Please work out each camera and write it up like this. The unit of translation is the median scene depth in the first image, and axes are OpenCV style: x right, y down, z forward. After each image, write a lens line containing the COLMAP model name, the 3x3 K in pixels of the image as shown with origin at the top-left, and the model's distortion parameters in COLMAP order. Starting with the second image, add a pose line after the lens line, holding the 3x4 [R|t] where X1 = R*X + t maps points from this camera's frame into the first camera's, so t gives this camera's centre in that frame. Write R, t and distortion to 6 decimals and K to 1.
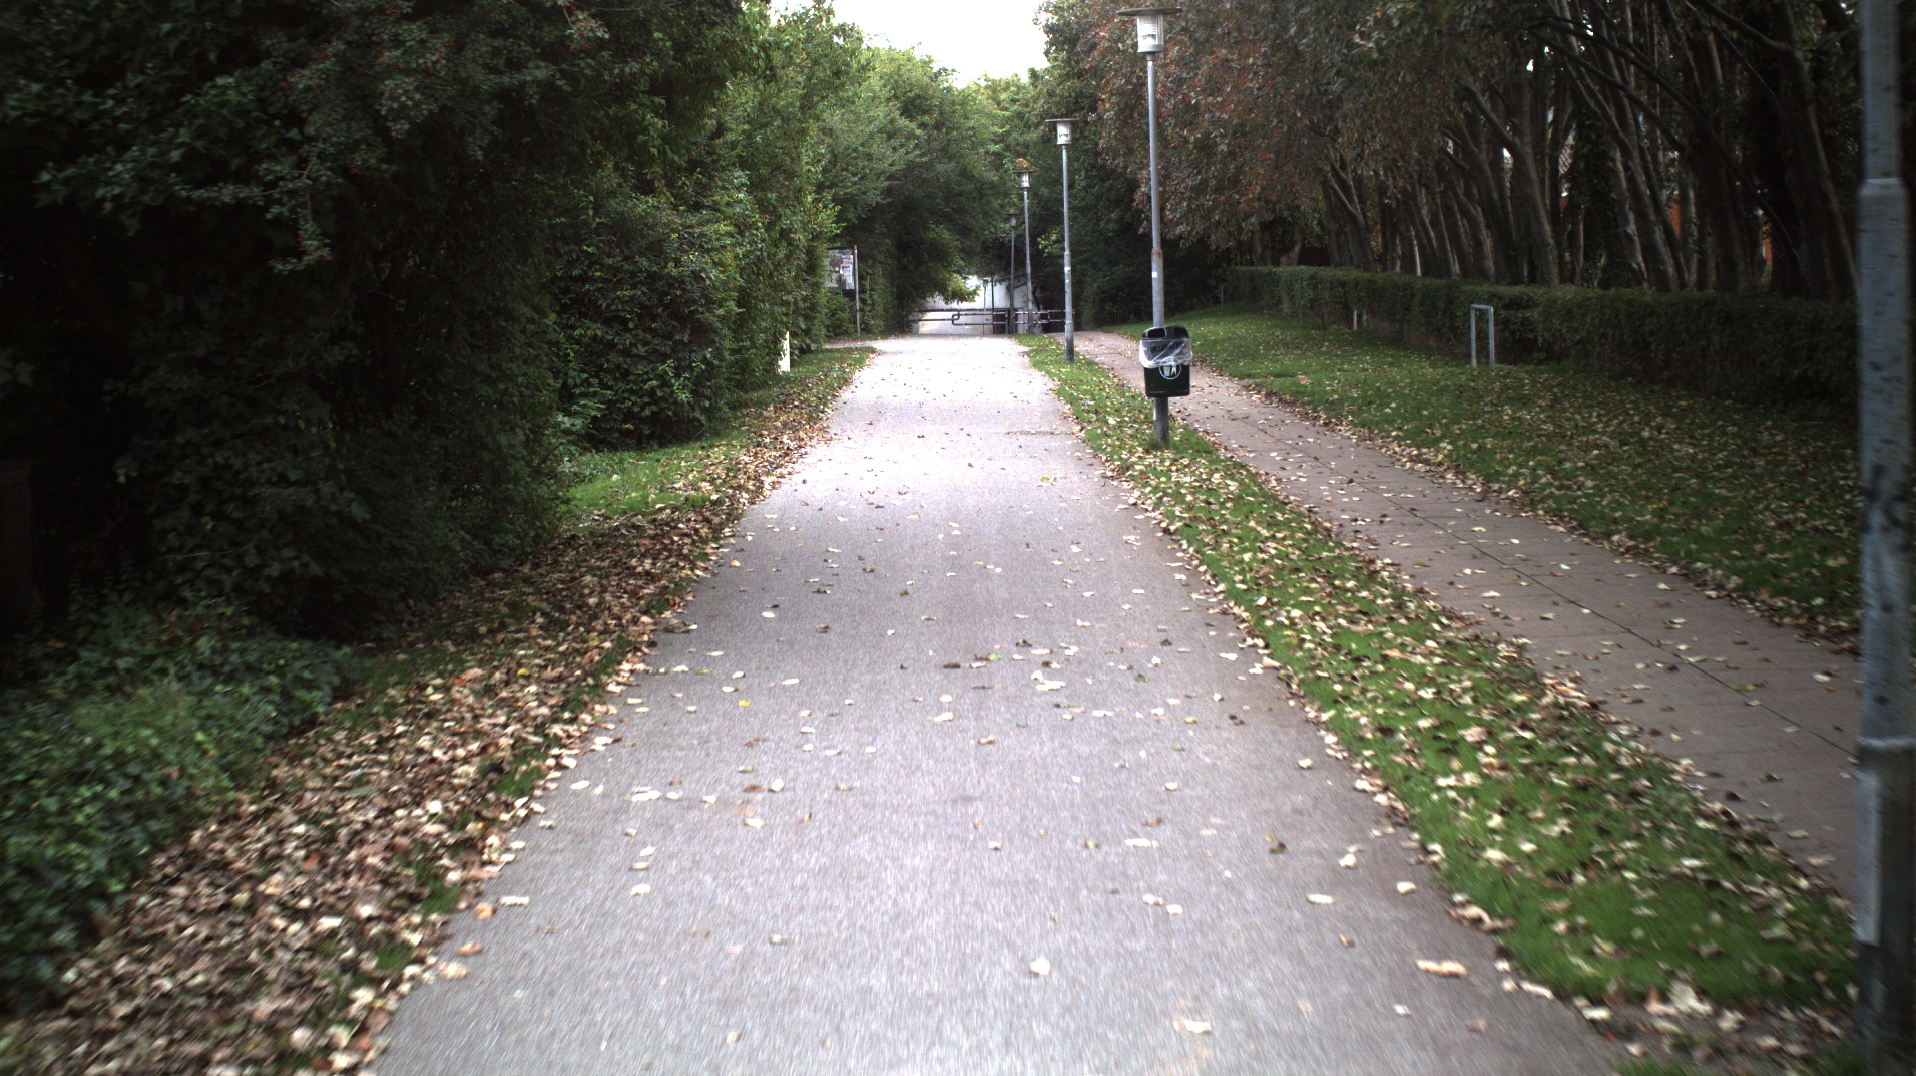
lens RADIAL K [[2725.3, 0, 960.6], [0, 2725.3, 535.3], [0, 0, 1]] dist [-0.126770, 0.000077]
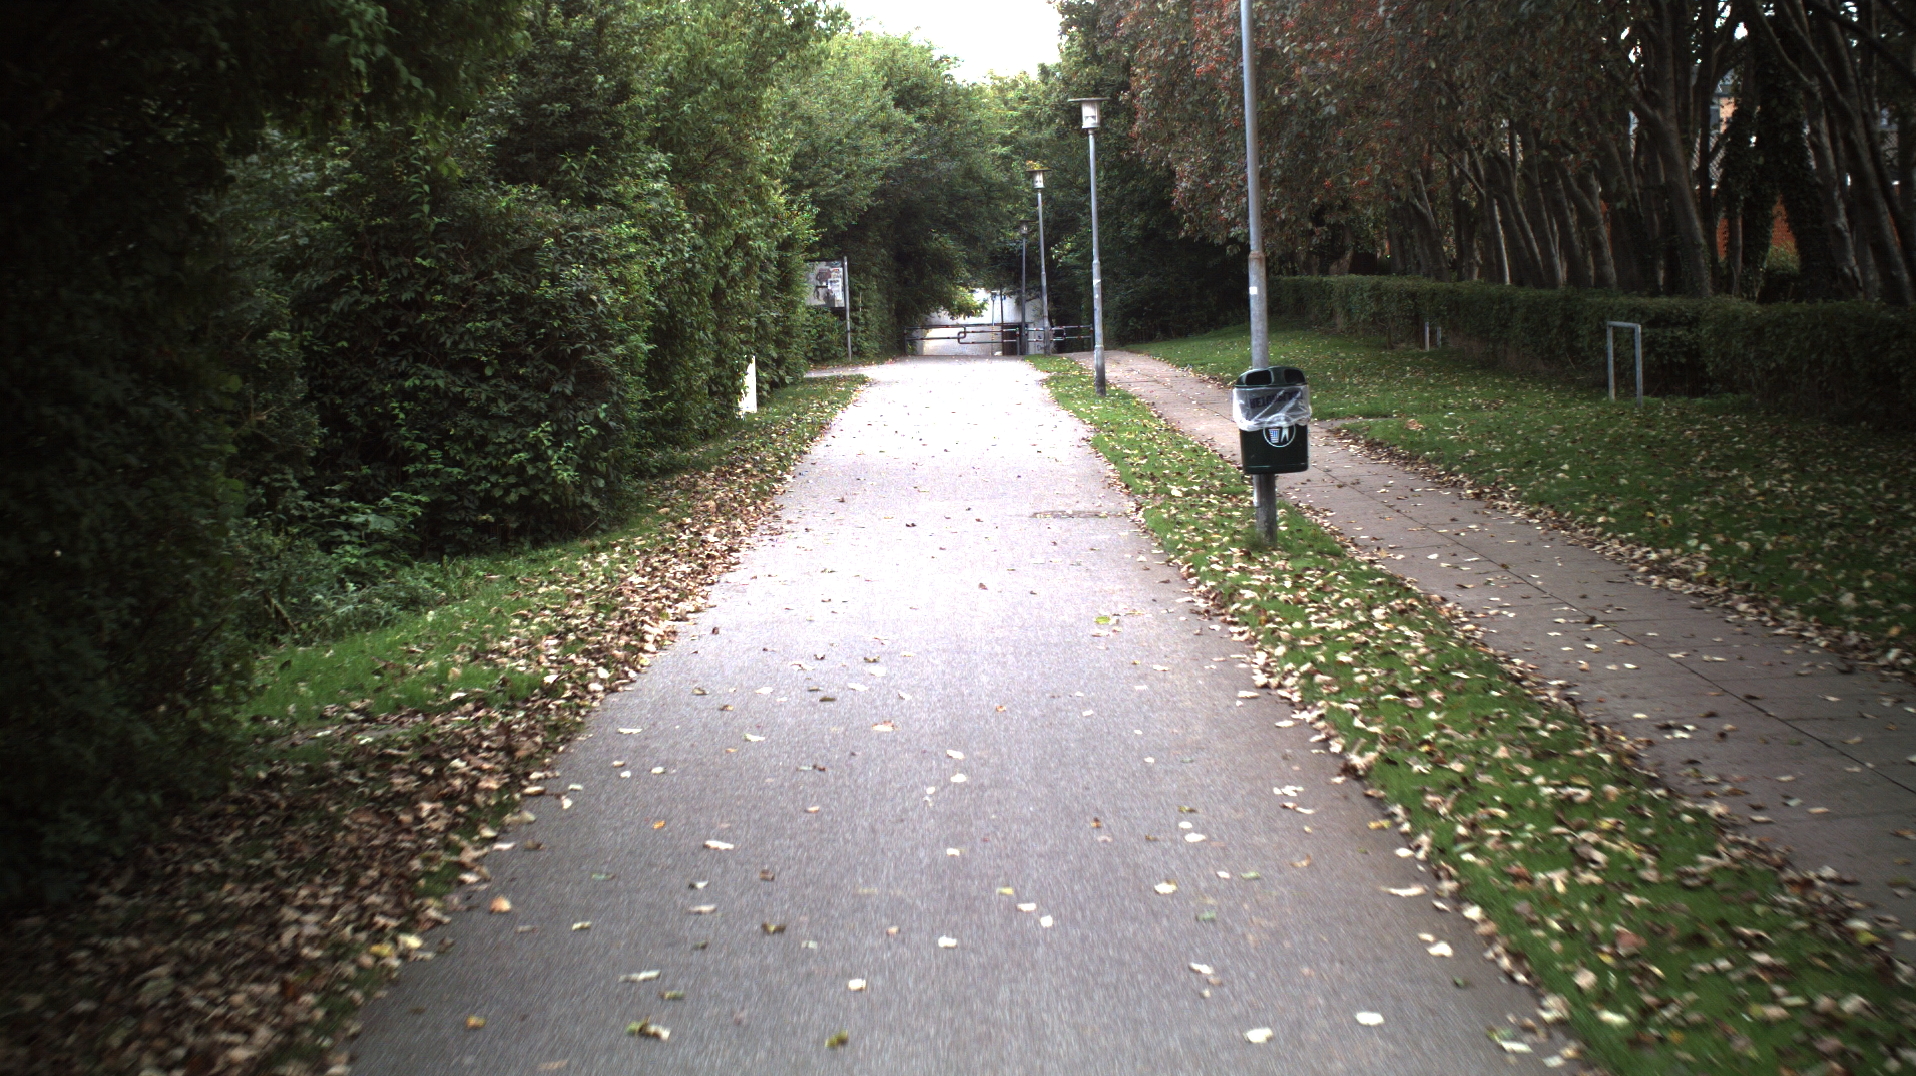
lens RADIAL K [[2668.5, 0, 954.3], [0, 2668.5, 540.4], [0, 0, 1]] dist [-0.112022, 0.020825]
pose [[0.999933, -0.009995, -0.005860, 0.000402], [0.009992, 0.999950, -0.000463, -0.021901], [0.005865, 0.000405, 0.999983, 0.216590]]
